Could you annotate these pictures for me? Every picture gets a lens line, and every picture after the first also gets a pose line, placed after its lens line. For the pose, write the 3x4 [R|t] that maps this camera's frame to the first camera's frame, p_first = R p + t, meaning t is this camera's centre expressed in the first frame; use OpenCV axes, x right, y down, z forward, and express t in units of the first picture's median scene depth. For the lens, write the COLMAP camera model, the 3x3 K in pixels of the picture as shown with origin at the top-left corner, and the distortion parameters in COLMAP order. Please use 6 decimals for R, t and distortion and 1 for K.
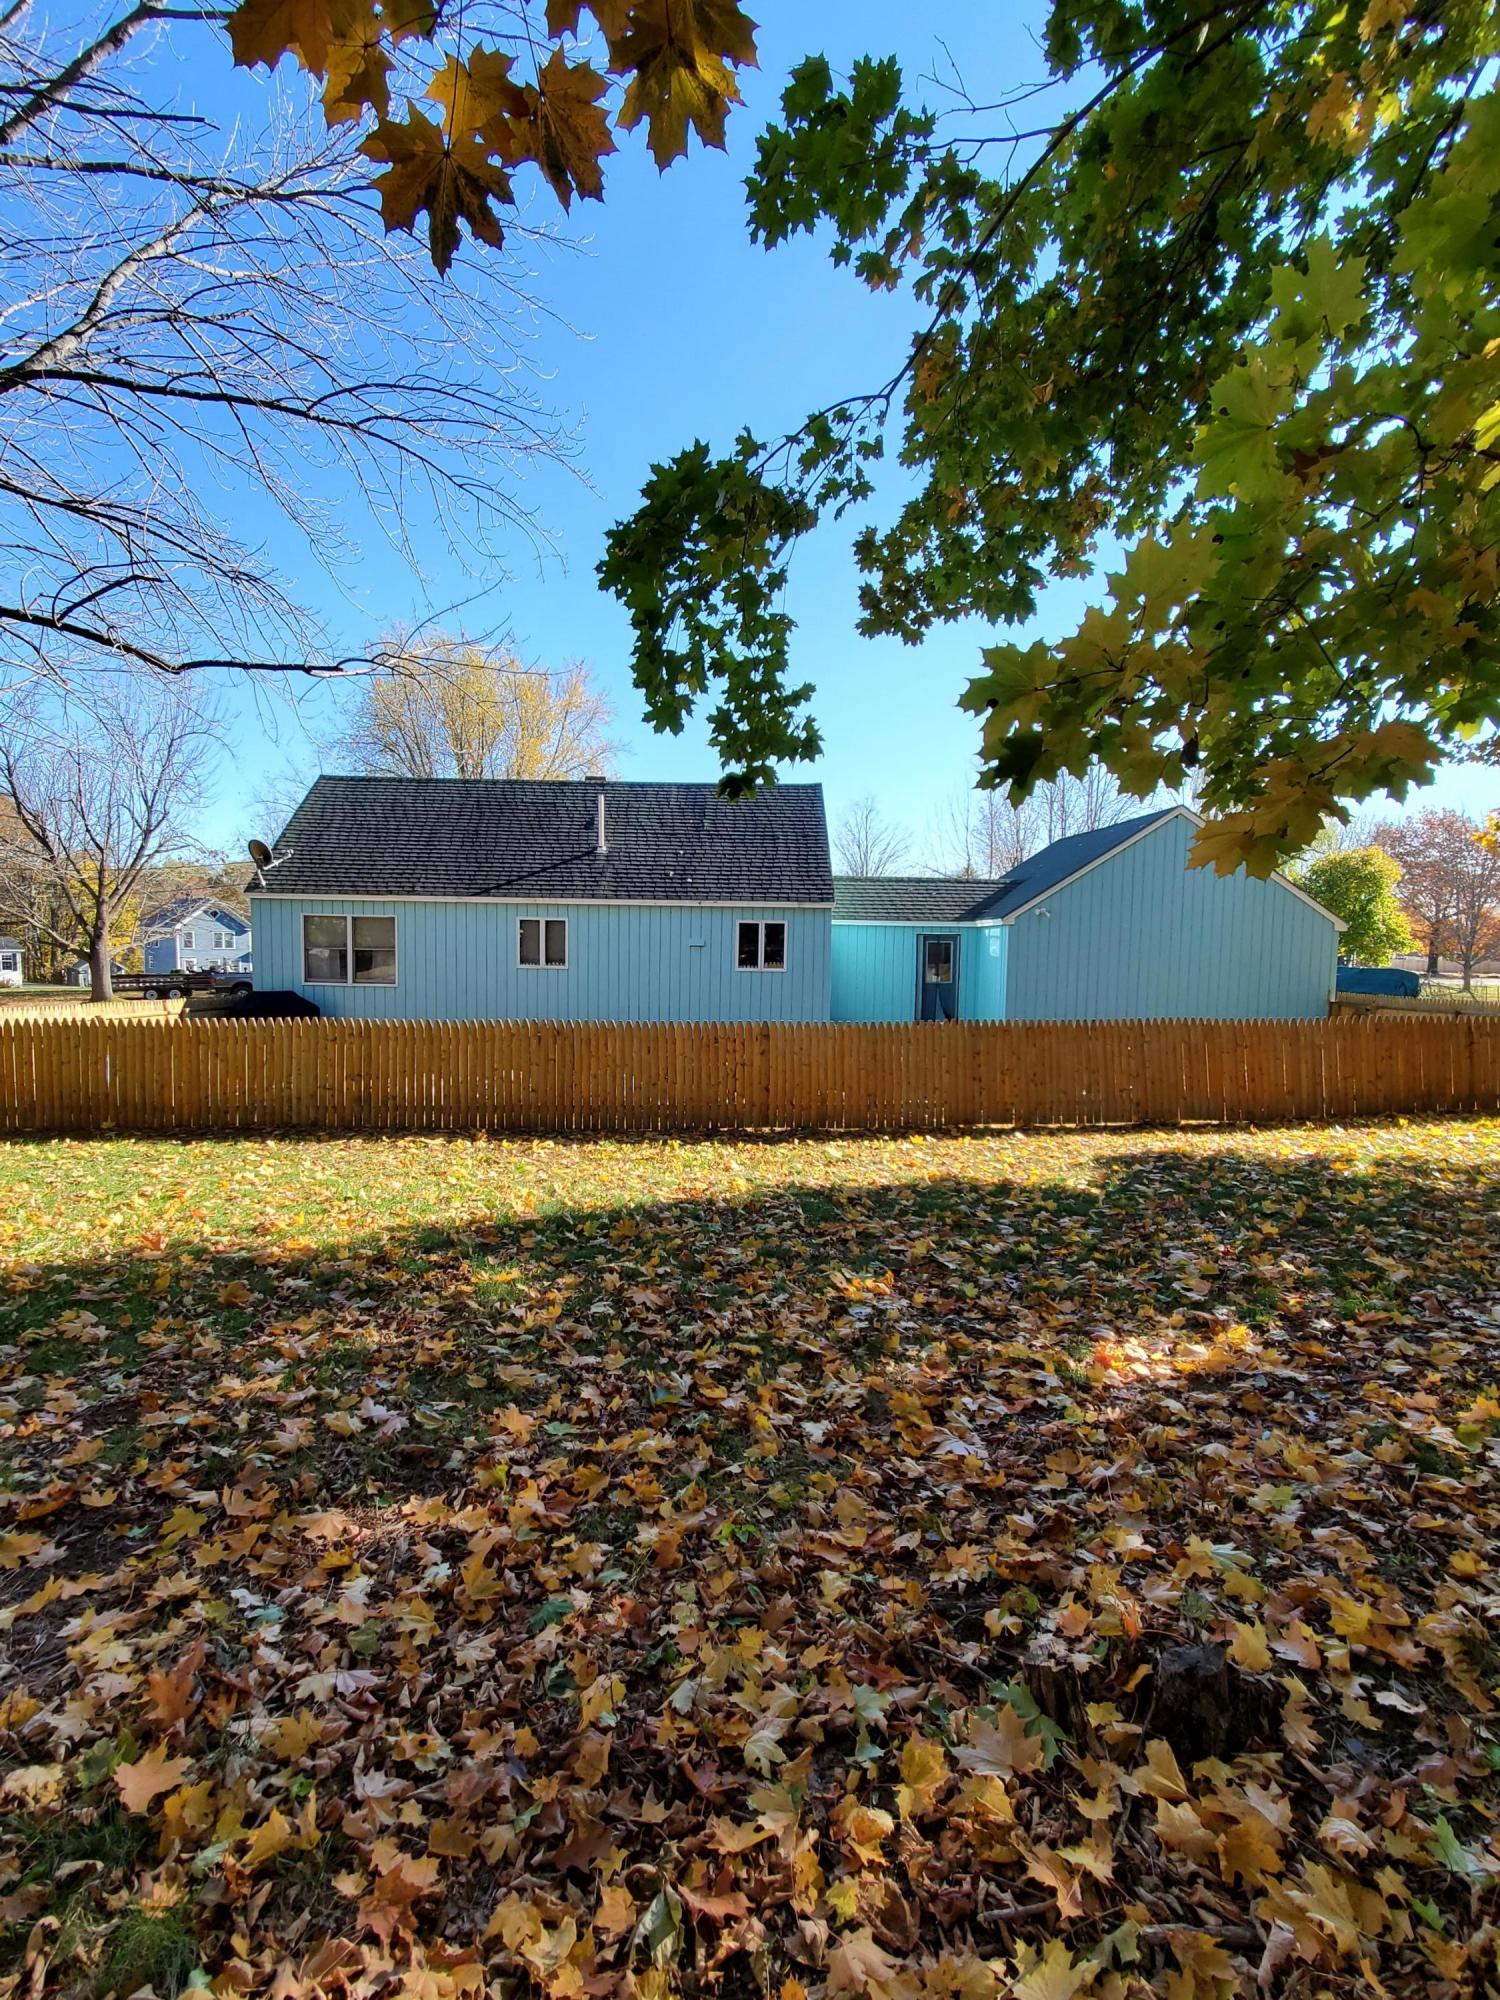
lens RADIAL K [[928.5, 0, 745.2], [0, 928.5, 1017.3], [0, 0, 1]] dist [-0.034719, 0.015363]
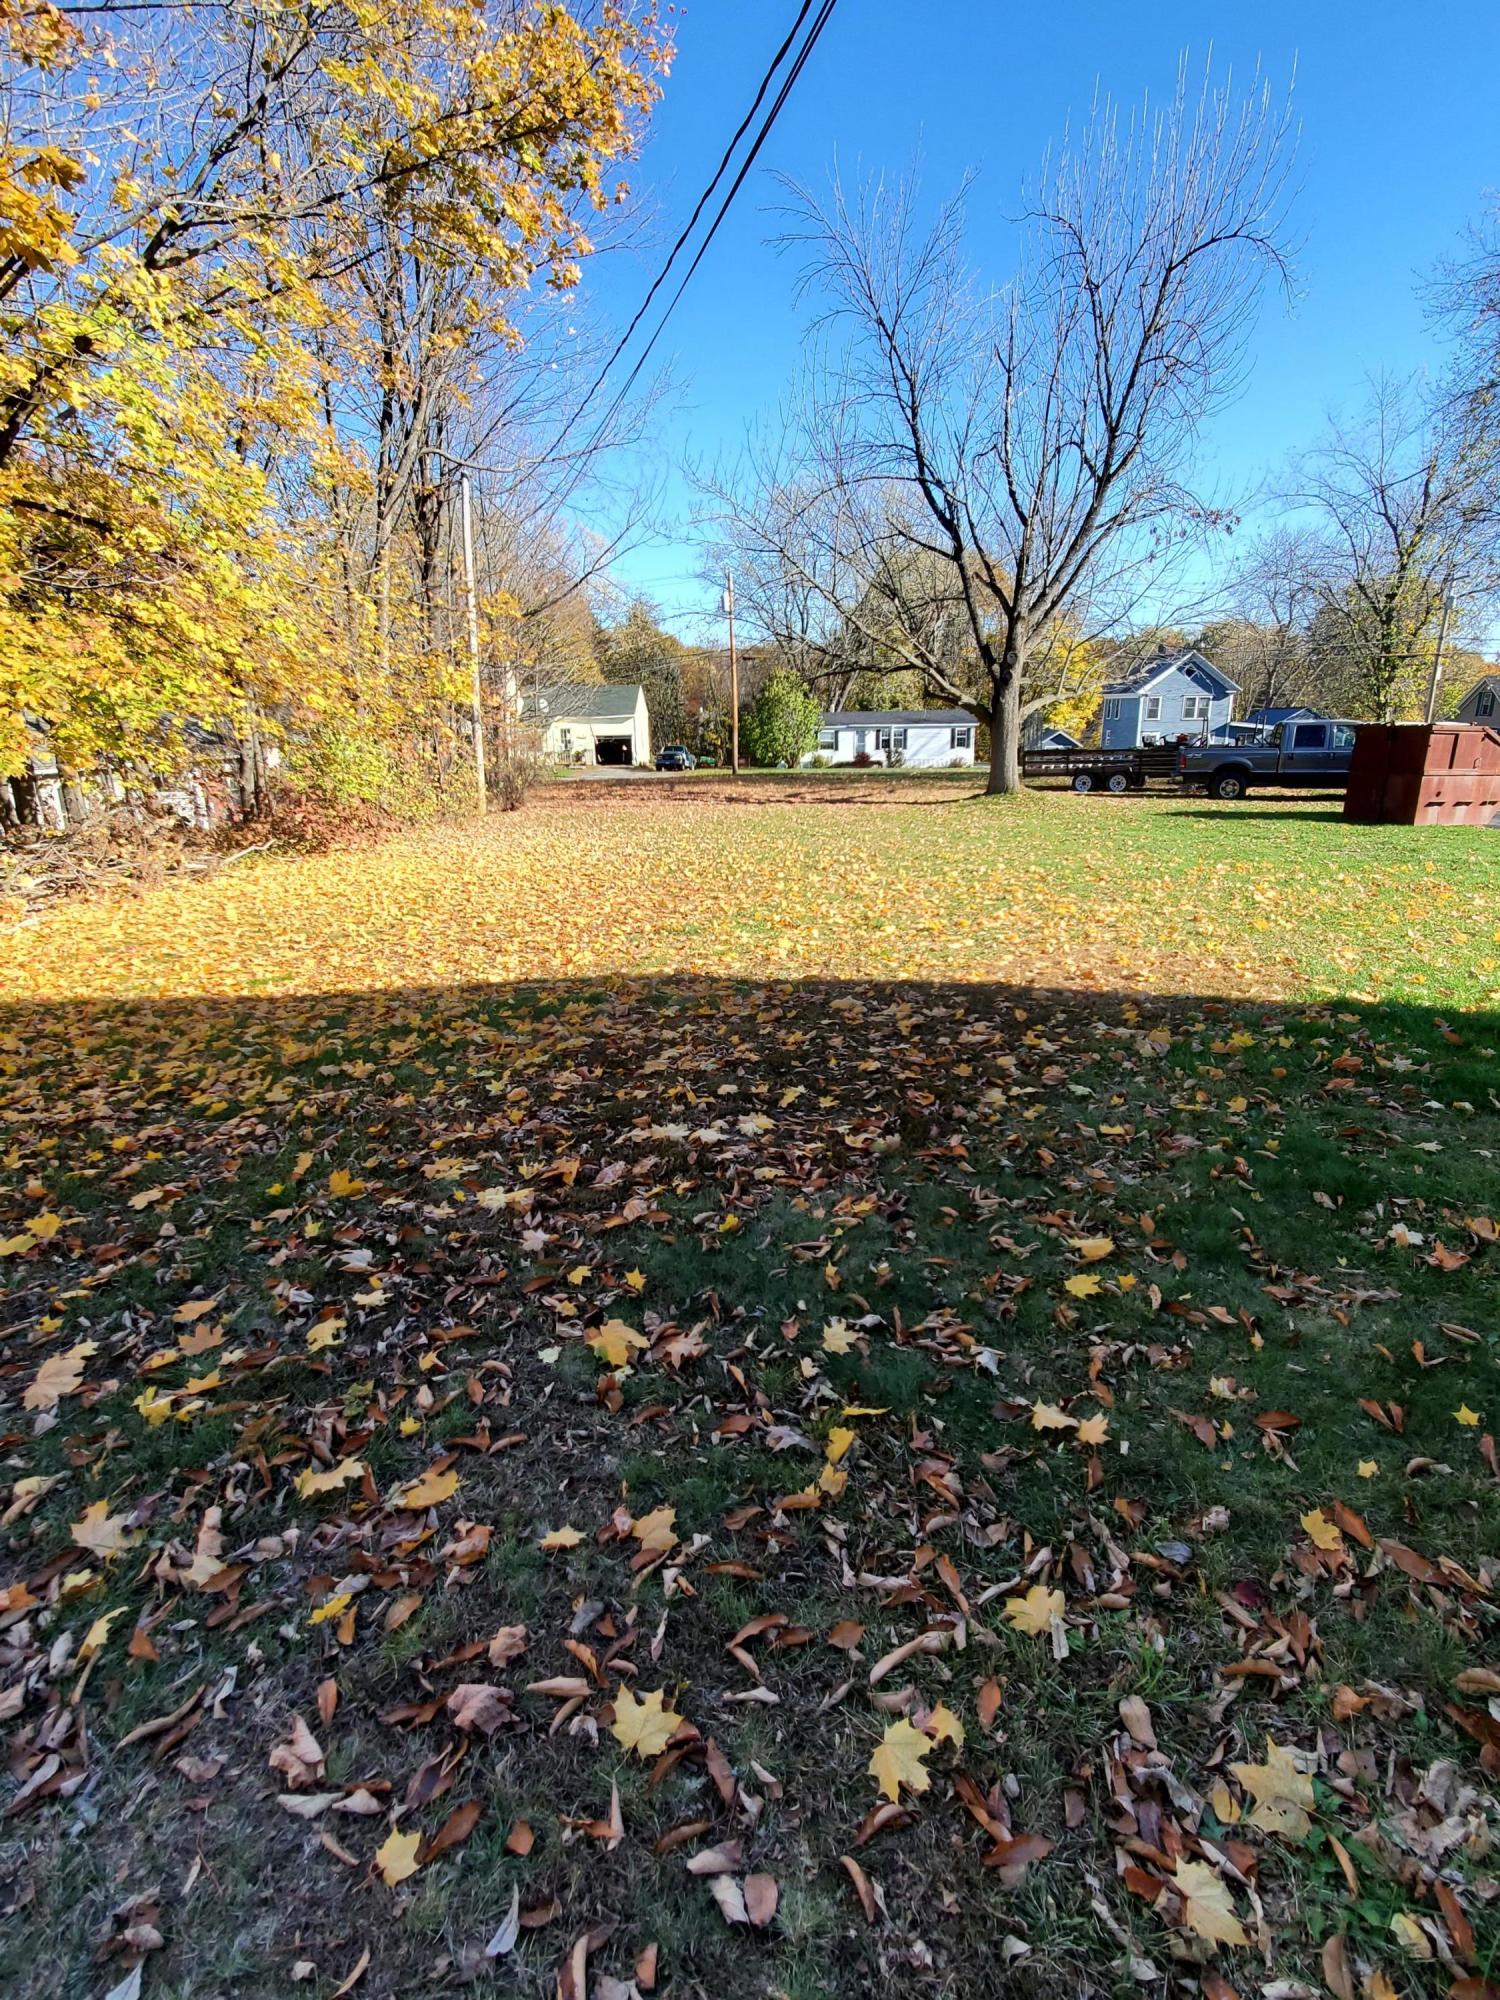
lens RADIAL K [[928.5, 0, 745.2], [0, 928.5, 1017.3], [0, 0, 1]] dist [-0.034719, 0.015363]
pose [[0.584817, 0.215343, -0.782059, -0.280770], [-0.031241, 0.969382, 0.243561, -0.016802], [0.810563, -0.118007, 0.573639, 0.475195]]
